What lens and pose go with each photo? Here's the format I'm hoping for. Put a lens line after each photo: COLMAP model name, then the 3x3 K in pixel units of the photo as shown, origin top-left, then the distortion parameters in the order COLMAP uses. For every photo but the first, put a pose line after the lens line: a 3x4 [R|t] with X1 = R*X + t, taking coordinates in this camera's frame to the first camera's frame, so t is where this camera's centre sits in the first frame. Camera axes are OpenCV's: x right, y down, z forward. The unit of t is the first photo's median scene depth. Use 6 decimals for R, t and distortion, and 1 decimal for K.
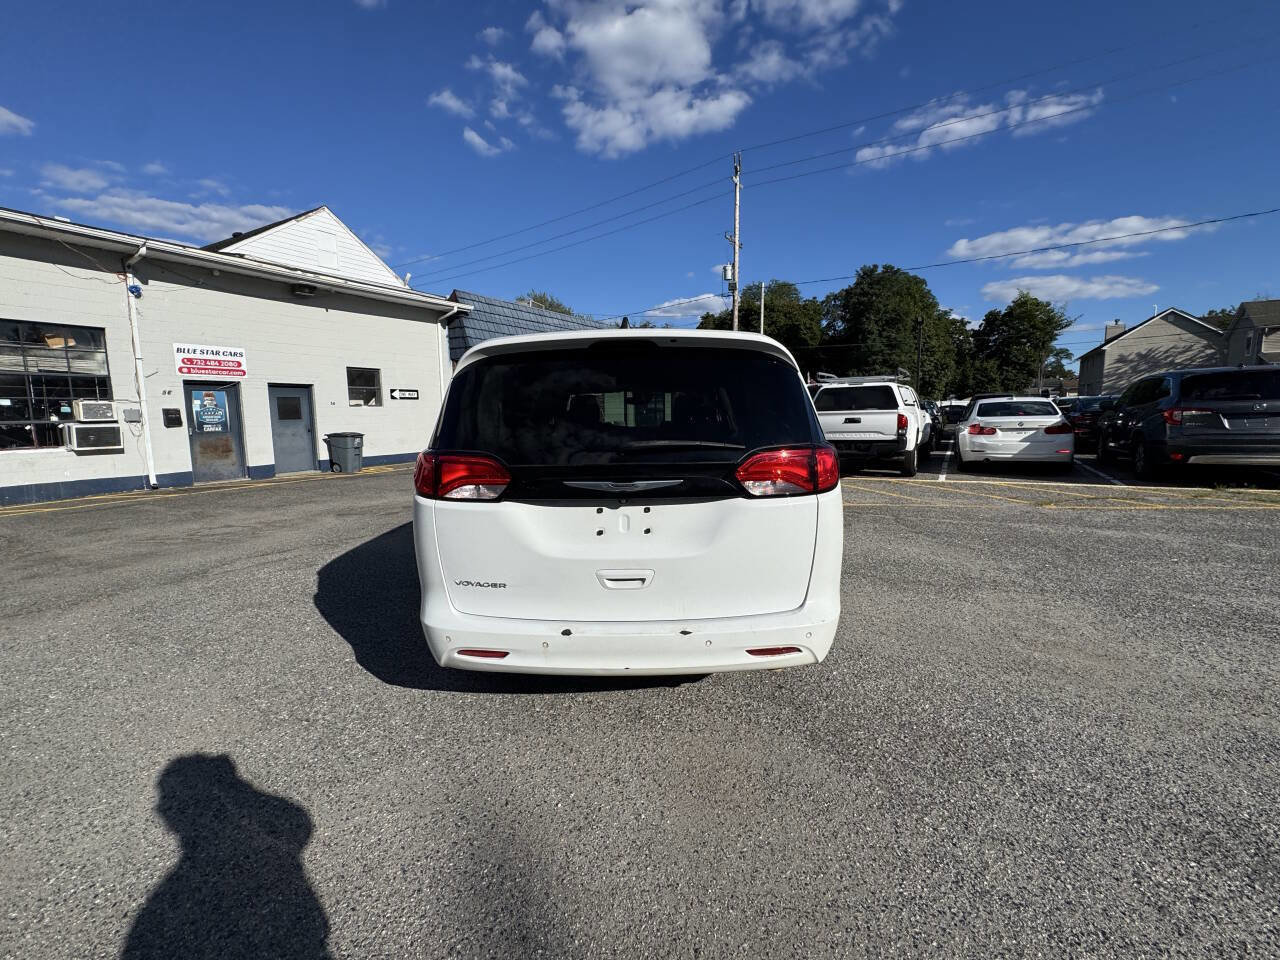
lens RADIAL K [[548.9, 0, 640.1], [0, 548.9, 482.1], [0, 0, 1]] dist [0.000654, -0.000486]
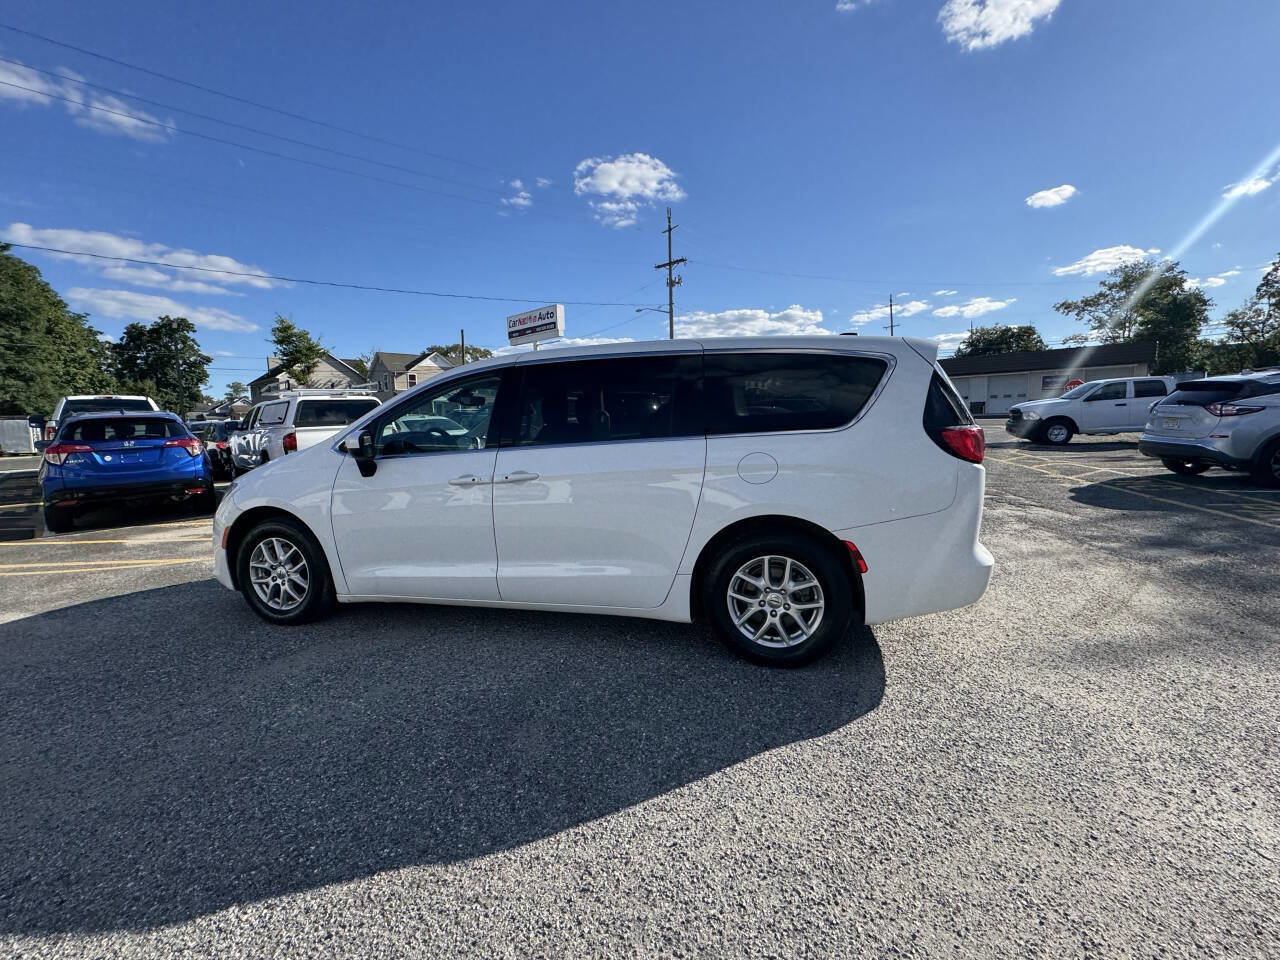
lens RADIAL K [[548.9, 0, 638.8], [0, 548.9, 484.3], [0, 0, 1]] dist [0.000654, -0.000486]
pose [[0.239165, -0.106730, 0.965095, -0.312116], [0.147344, 0.986419, 0.072574, -0.022882], [-0.959734, 0.124843, 0.251643, 0.253924]]
